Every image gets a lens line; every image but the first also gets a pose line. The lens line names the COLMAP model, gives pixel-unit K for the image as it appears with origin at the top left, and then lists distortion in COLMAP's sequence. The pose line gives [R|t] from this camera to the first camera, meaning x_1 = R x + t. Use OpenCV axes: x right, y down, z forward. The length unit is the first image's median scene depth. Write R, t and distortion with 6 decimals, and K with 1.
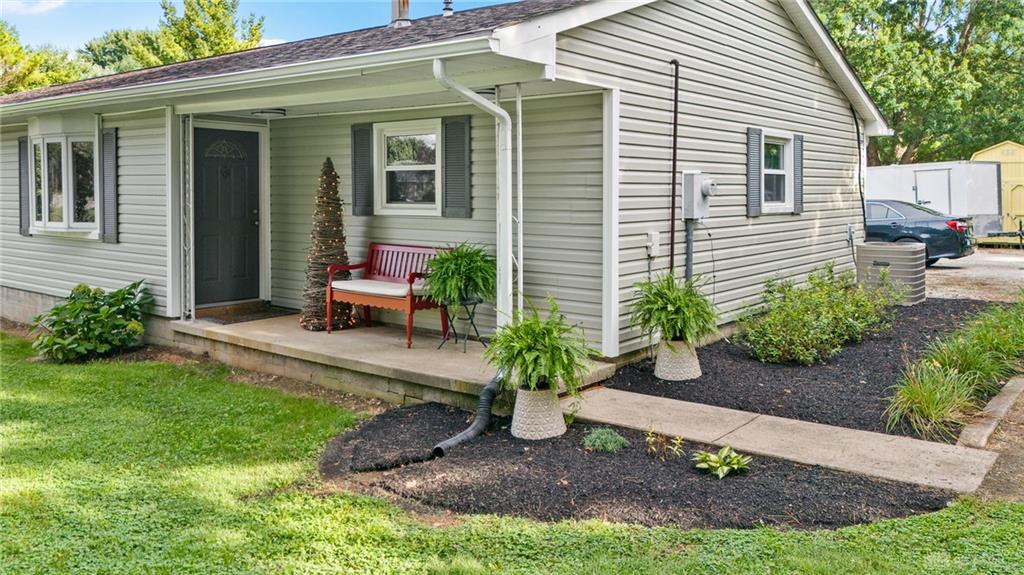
lens RADIAL K [[786.9, 0, 511.0], [0, 786.9, 218.9], [0, 0, 1]] dist [0.098063, -0.093864]
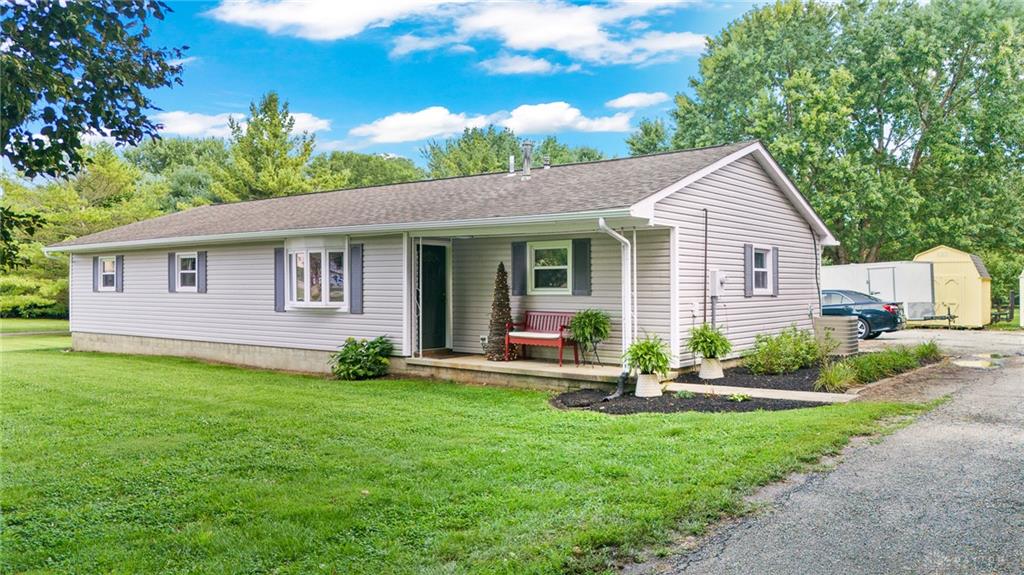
lens RADIAL K [[780.1, 0, 512.0], [0, 780.1, 287.5], [0, 0, 1]] dist [0.096198, -0.092294]
pose [[0.999891, -0.000177, 0.014738, -0.230772], [0.000696, 0.999378, -0.035259, 0.038135], [-0.014723, 0.035266, 0.999270, -0.689439]]
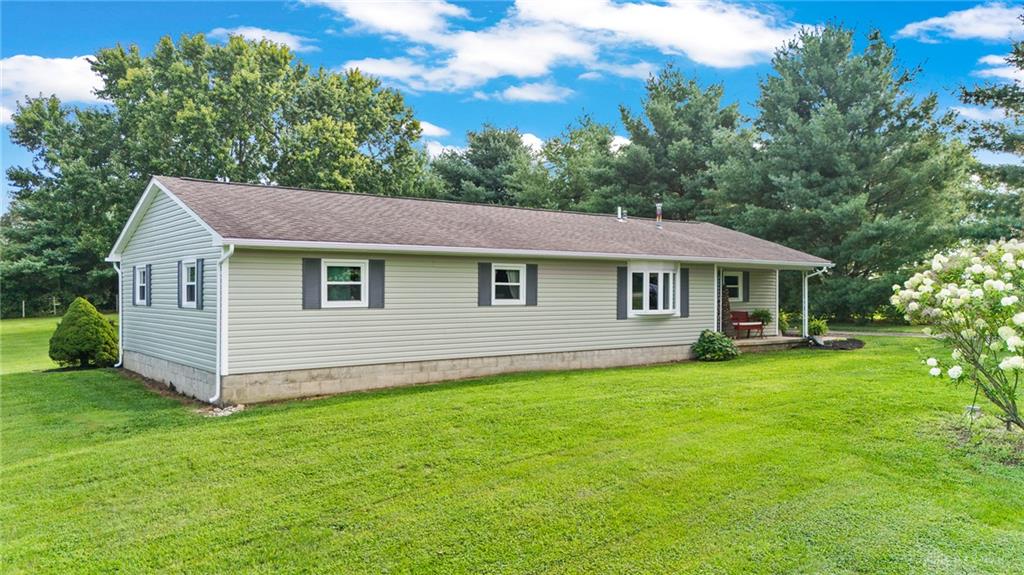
lens RADIAL K [[780.1, 0, 512.0], [0, 780.1, 287.5], [0, 0, 1]] dist [0.096198, -0.092294]
pose [[0.255992, 0.008298, 0.966643, -3.228495], [0.045520, 0.998750, -0.020629, -0.035209], [-0.965606, 0.049282, 0.255295, 1.012666]]
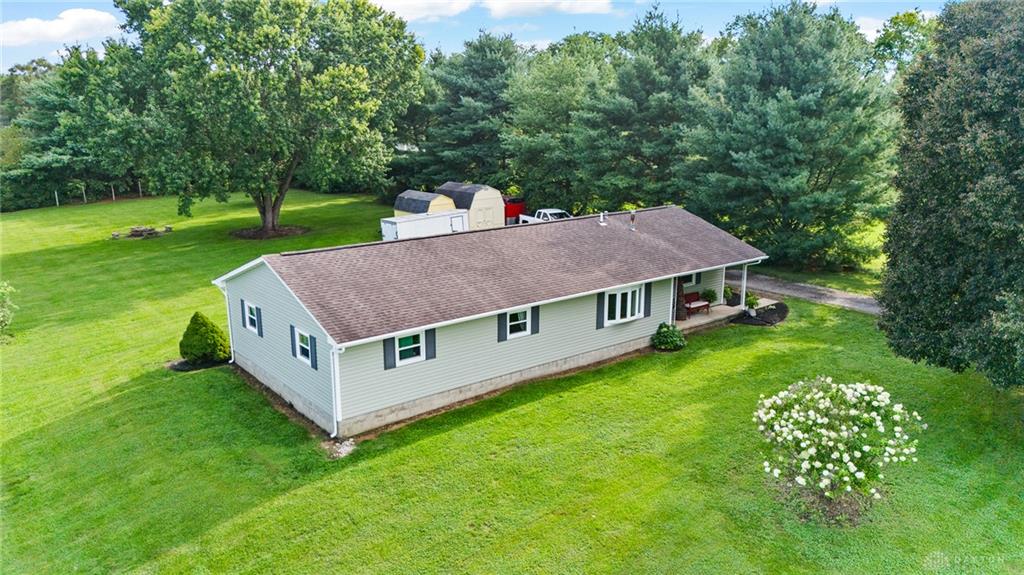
lens RADIAL K [[778.8, 0, 512.0], [0, 778.8, 287.5], [0, 0, 1]] dist [0.128891, -0.161053]
pose [[0.240114, -0.219327, 0.945643, -3.985917], [0.049988, 0.975643, 0.213592, -0.876887], [-0.969457, -0.004016, 0.245229, 0.856158]]
